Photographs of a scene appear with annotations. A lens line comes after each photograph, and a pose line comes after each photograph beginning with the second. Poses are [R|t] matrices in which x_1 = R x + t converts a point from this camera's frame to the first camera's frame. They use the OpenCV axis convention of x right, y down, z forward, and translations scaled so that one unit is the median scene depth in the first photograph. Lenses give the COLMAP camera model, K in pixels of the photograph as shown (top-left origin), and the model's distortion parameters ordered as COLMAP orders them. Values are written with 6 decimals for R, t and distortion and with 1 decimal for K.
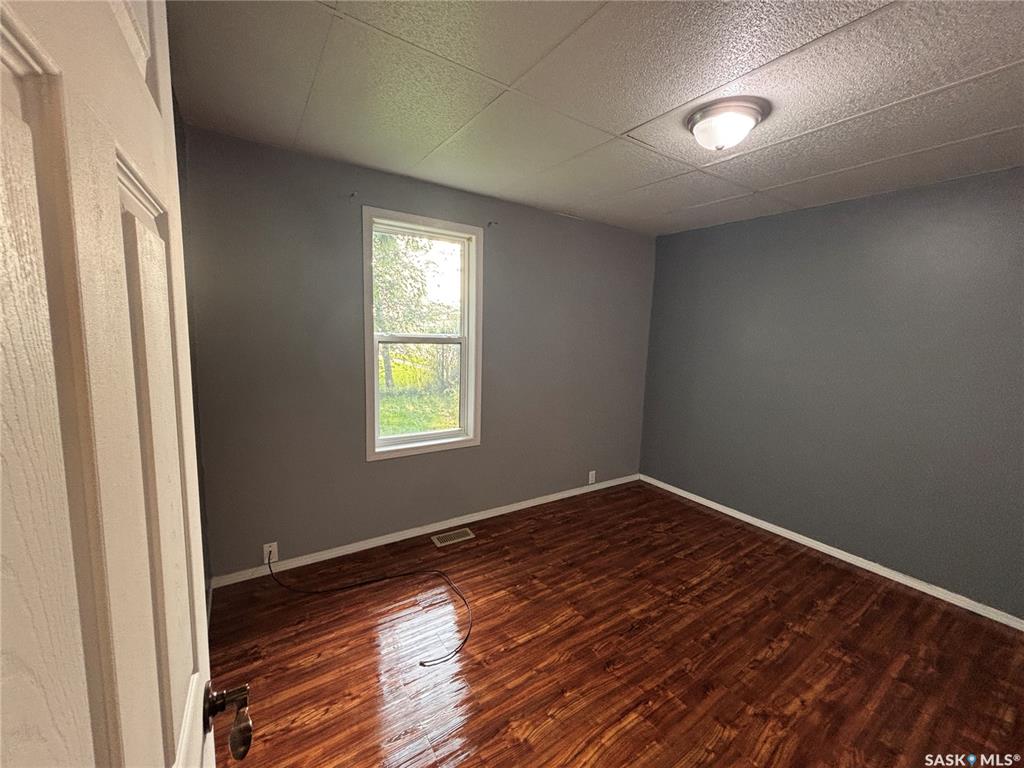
lens RADIAL K [[414.9, 0, 516.7], [0, 414.9, 383.7], [0, 0, 1]] dist [0.001601, 0.000100]
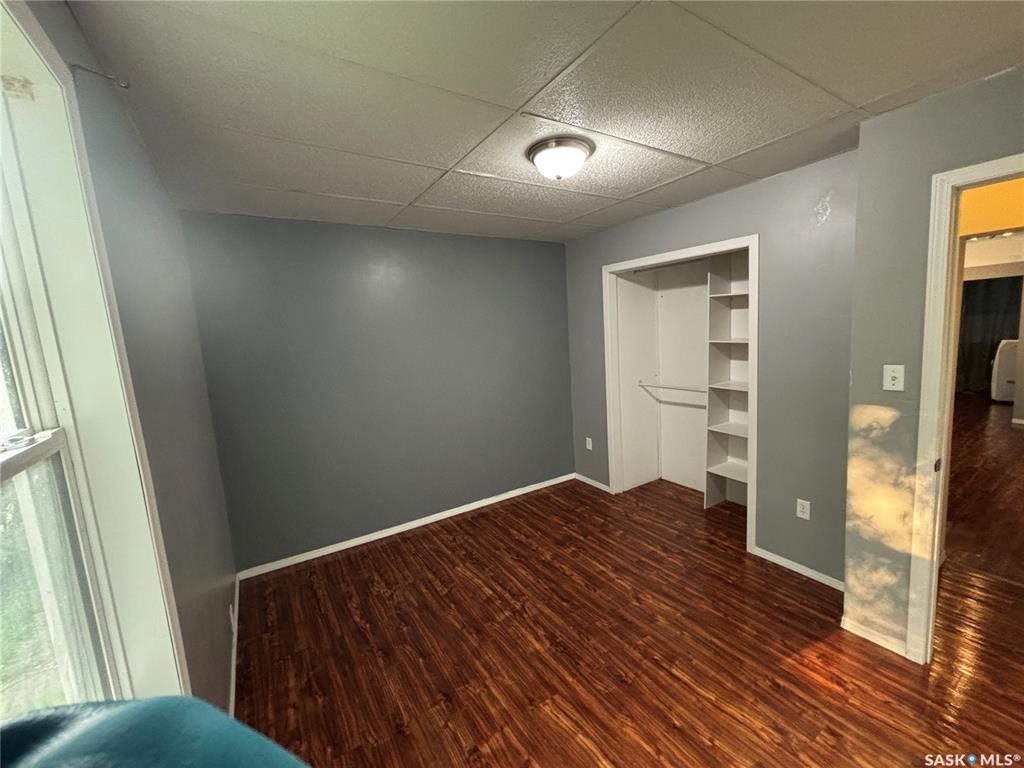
lens RADIAL K [[414.9, 0, 516.3], [0, 414.9, 380.7], [0, 0, 1]] dist [0.001601, 0.000100]
pose [[0.031654, -0.161831, 0.986311, -0.527922], [0.188400, 0.970082, 0.153122, -0.176416], [-0.981582, 0.180974, 0.061196, 0.866299]]
